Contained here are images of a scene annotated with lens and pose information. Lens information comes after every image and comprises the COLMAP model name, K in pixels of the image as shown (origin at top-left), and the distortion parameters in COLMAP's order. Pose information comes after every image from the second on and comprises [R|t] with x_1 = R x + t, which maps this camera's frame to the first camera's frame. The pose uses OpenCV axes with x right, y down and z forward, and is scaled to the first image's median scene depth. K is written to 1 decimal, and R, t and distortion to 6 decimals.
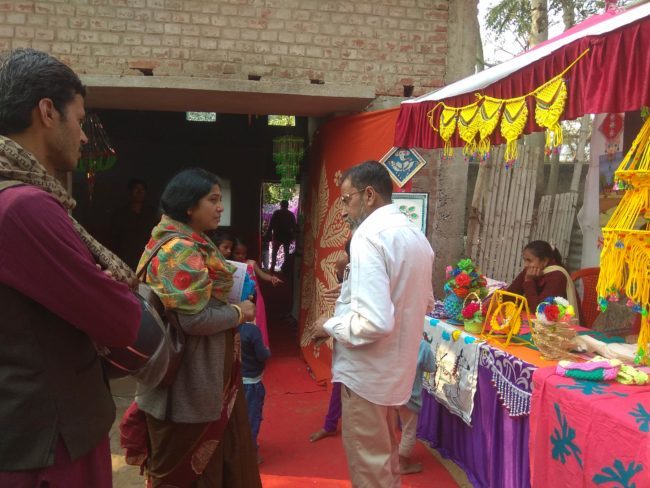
lens RADIAL K [[505.5, 0, 322.9], [0, 505.5, 243.7], [0, 0, 1]] dist [0.042934, -0.000046]
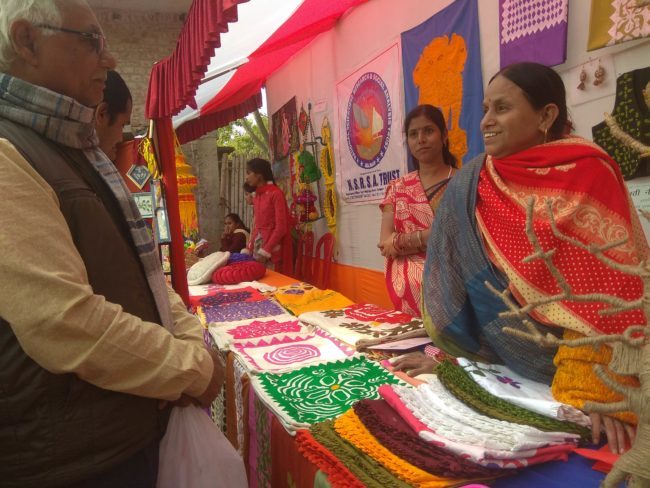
lens RADIAL K [[505.5, 0, 325.8], [0, 505.5, 243.0], [0, 0, 1]] dist [0.042934, -0.000046]
pose [[0.987441, -0.093187, 0.127580, 0.388398], [0.092158, 0.995647, 0.013960, 0.069998], [-0.128326, -0.002027, 0.991730, -0.523708]]
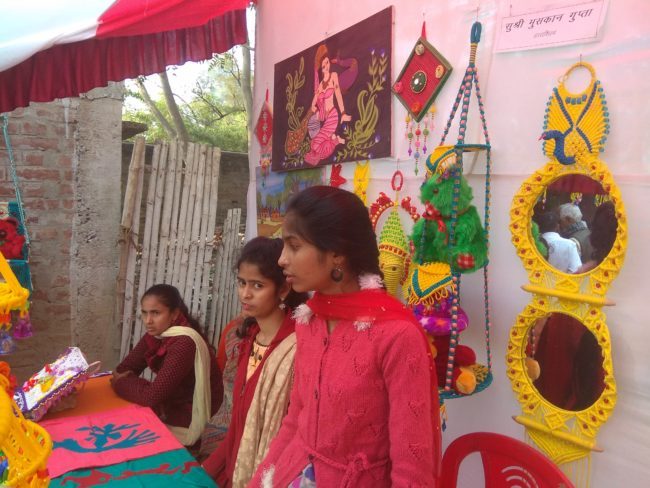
lens RADIAL K [[505.5, 0, 325.6], [0, 505.5, 245.7], [0, 0, 1]] dist [0.042934, -0.000046]
pose [[0.933020, -0.018994, 0.359322, 0.295837], [0.006969, 0.999372, 0.034730, -0.065407], [-0.359757, -0.029900, 0.932567, 0.212964]]
